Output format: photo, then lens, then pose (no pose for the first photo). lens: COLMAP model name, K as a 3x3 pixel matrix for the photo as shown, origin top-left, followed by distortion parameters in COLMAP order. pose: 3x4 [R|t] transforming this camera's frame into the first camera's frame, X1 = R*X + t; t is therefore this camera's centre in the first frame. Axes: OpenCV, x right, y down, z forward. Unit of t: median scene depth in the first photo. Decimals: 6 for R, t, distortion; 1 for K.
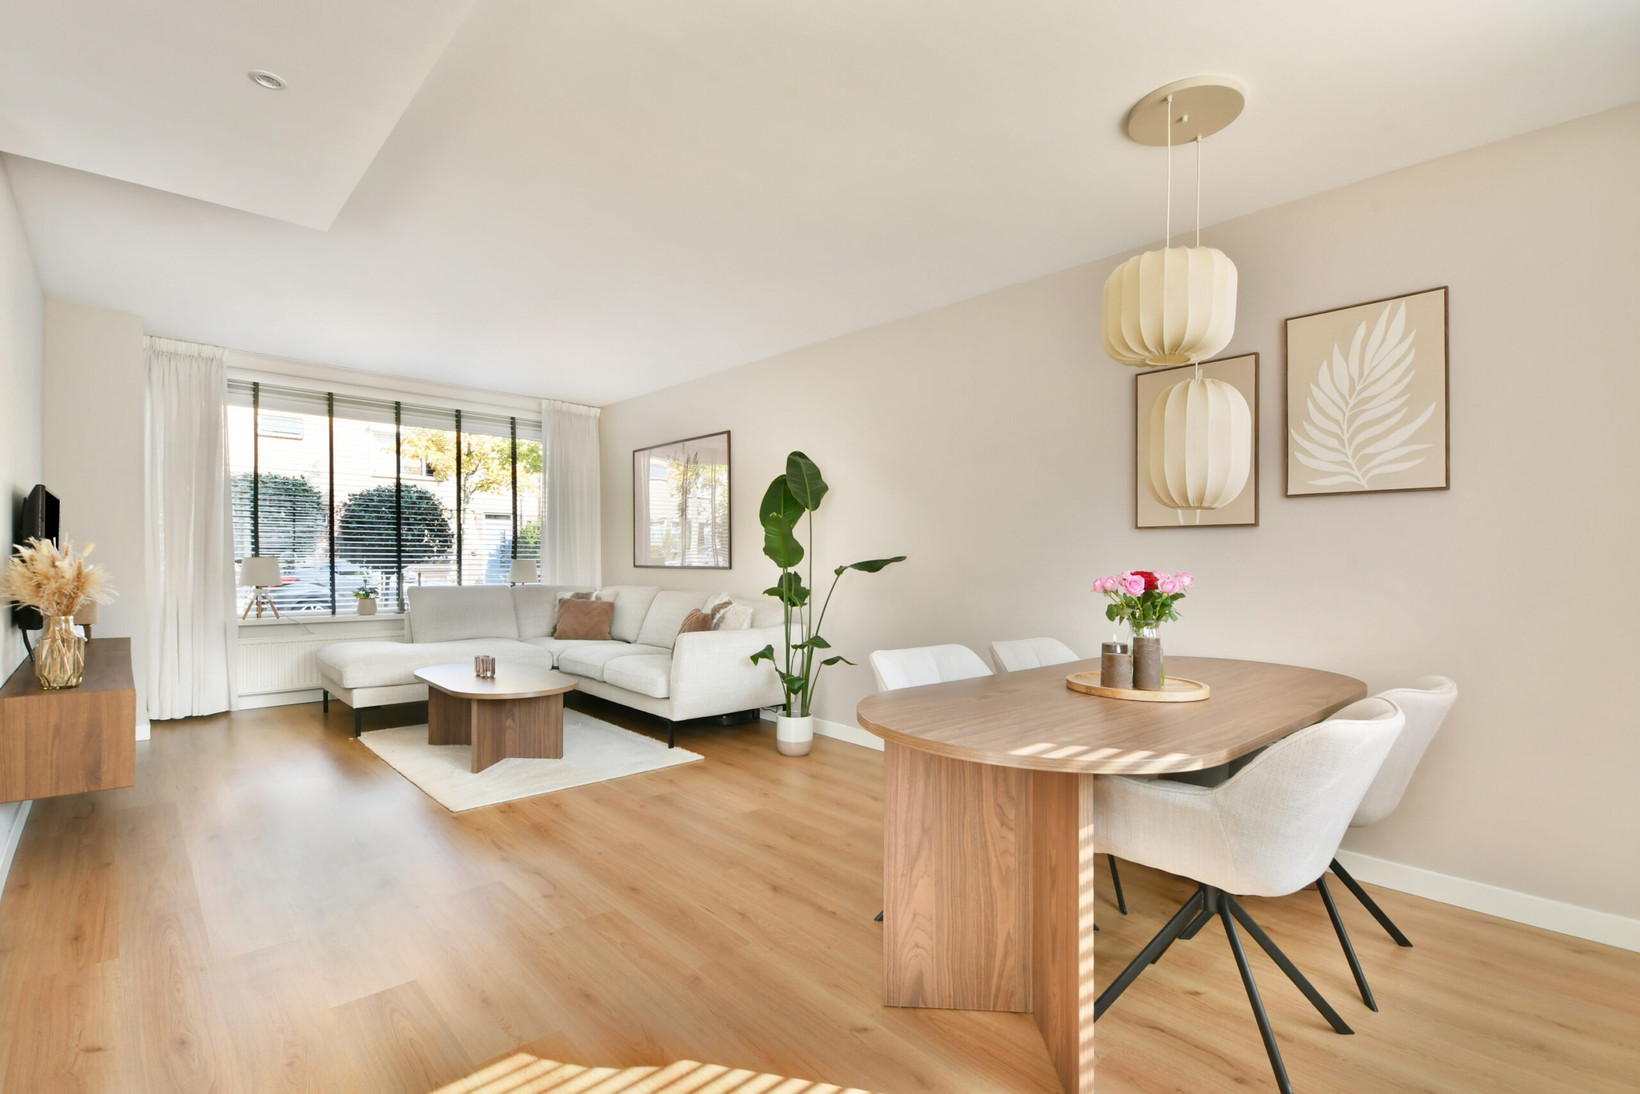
lens RADIAL K [[744.5, 0, 807.0], [0, 744.5, 554.8], [0, 0, 1]] dist [0.013389, -0.000795]
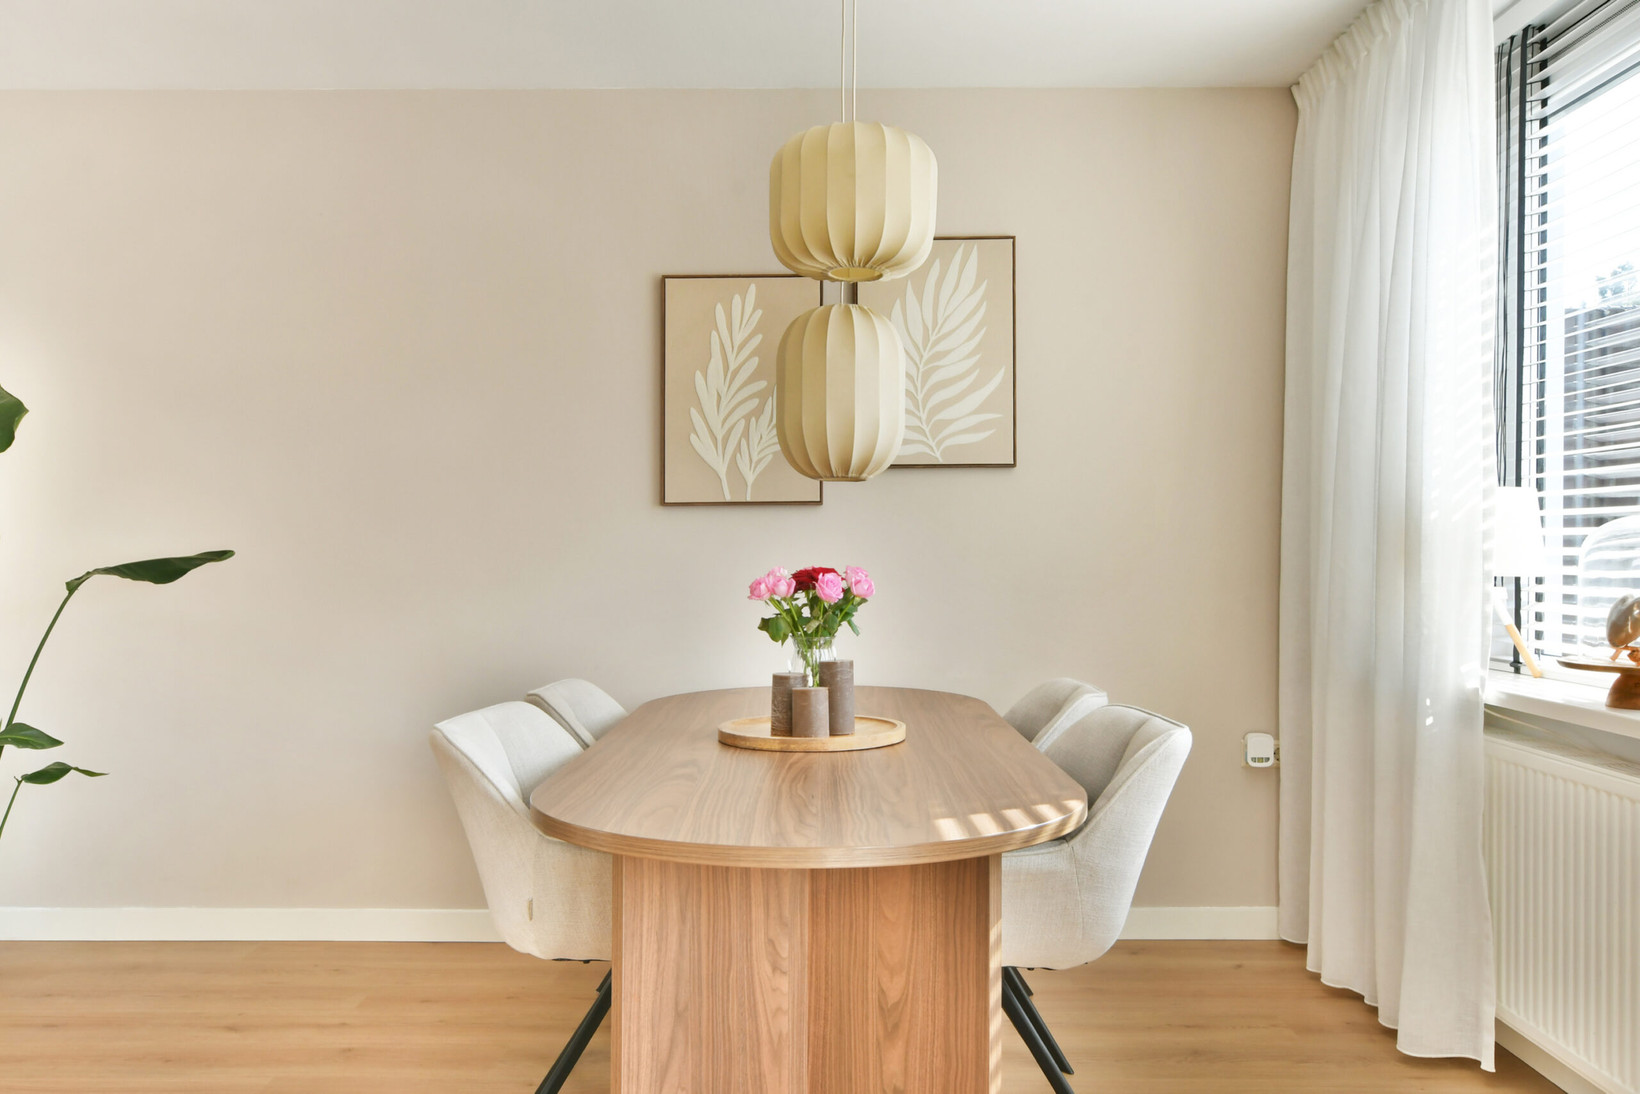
lens RADIAL K [[1224.2, 0, 820.0], [0, 1224.2, 547.0], [0, 0, 1]] dist [0.033206, 0.000259]
pose [[0.677609, -0.008922, 0.735368, -0.218425], [0.006481, 0.999960, 0.006161, -0.002544], [-0.735394, 0.000591, 0.677640, 0.117877]]
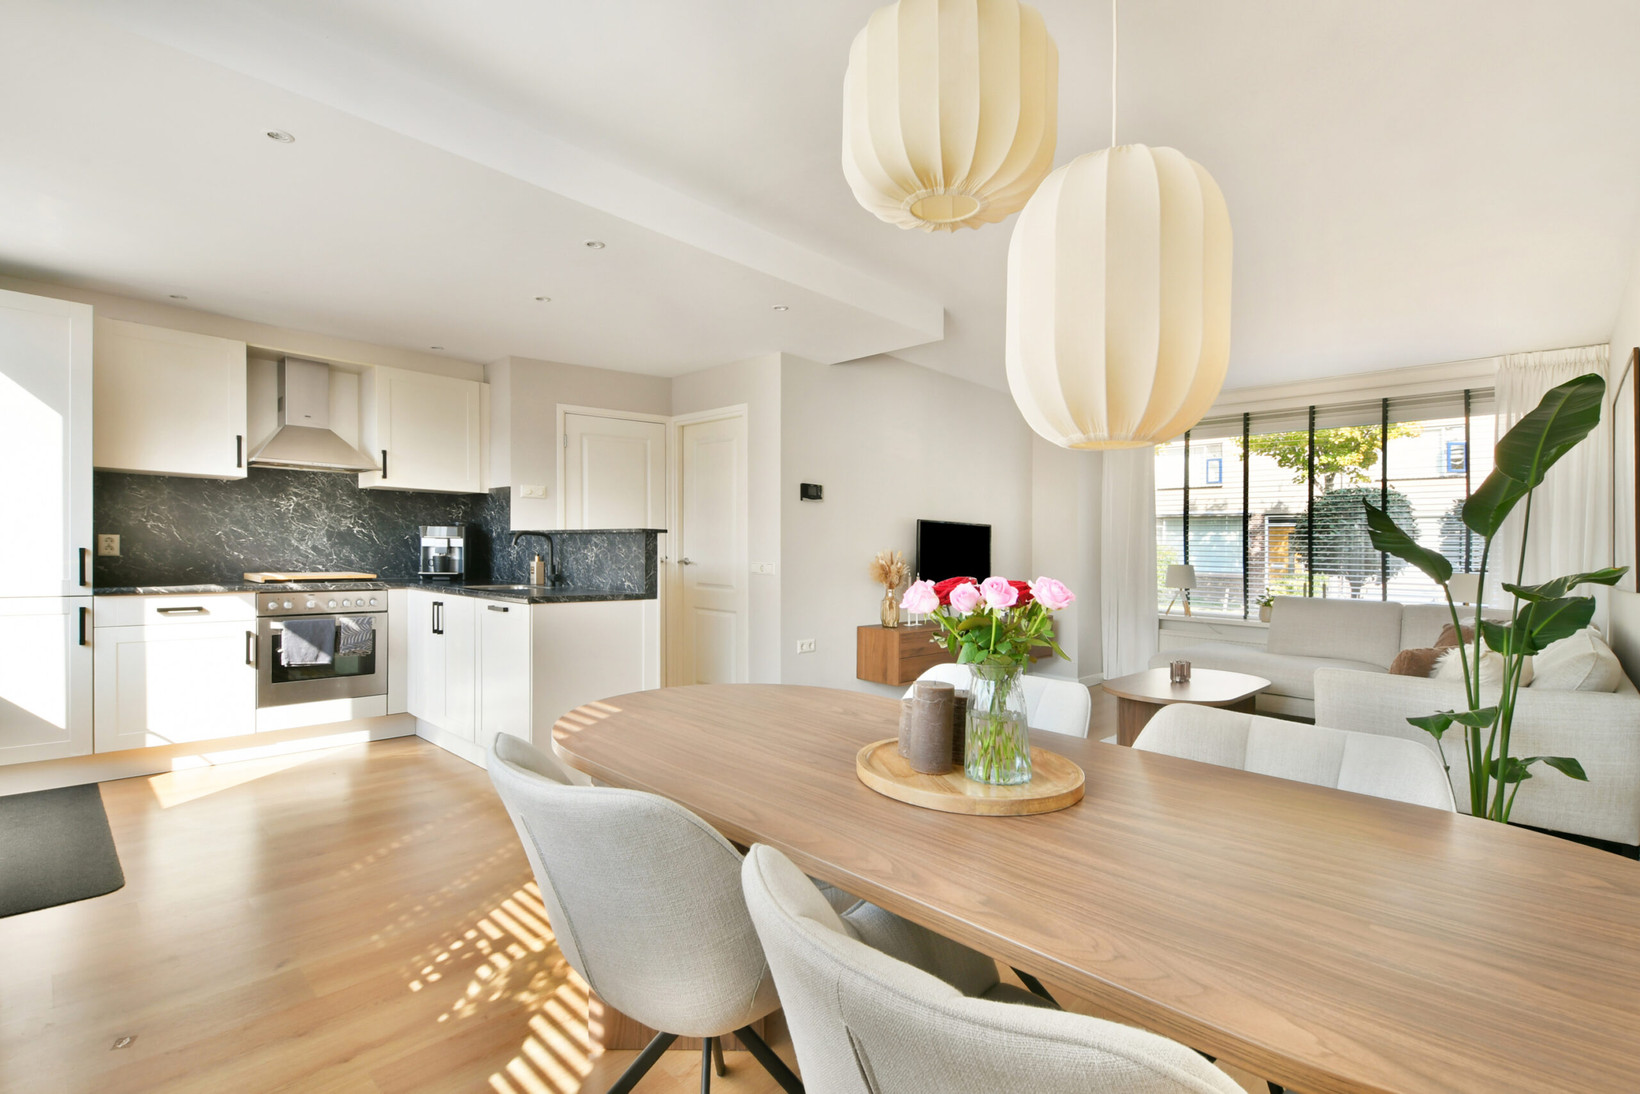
lens RADIAL K [[733.3, 0, 824.1], [0, 733.3, 554.7], [0, 0, 1]] dist [0.015183, -0.015732]
pose [[0.079811, -0.006554, -0.996788, 0.539642], [-0.015308, 0.999852, -0.007800, 0.007558], [0.996692, 0.015881, 0.079699, 0.446762]]
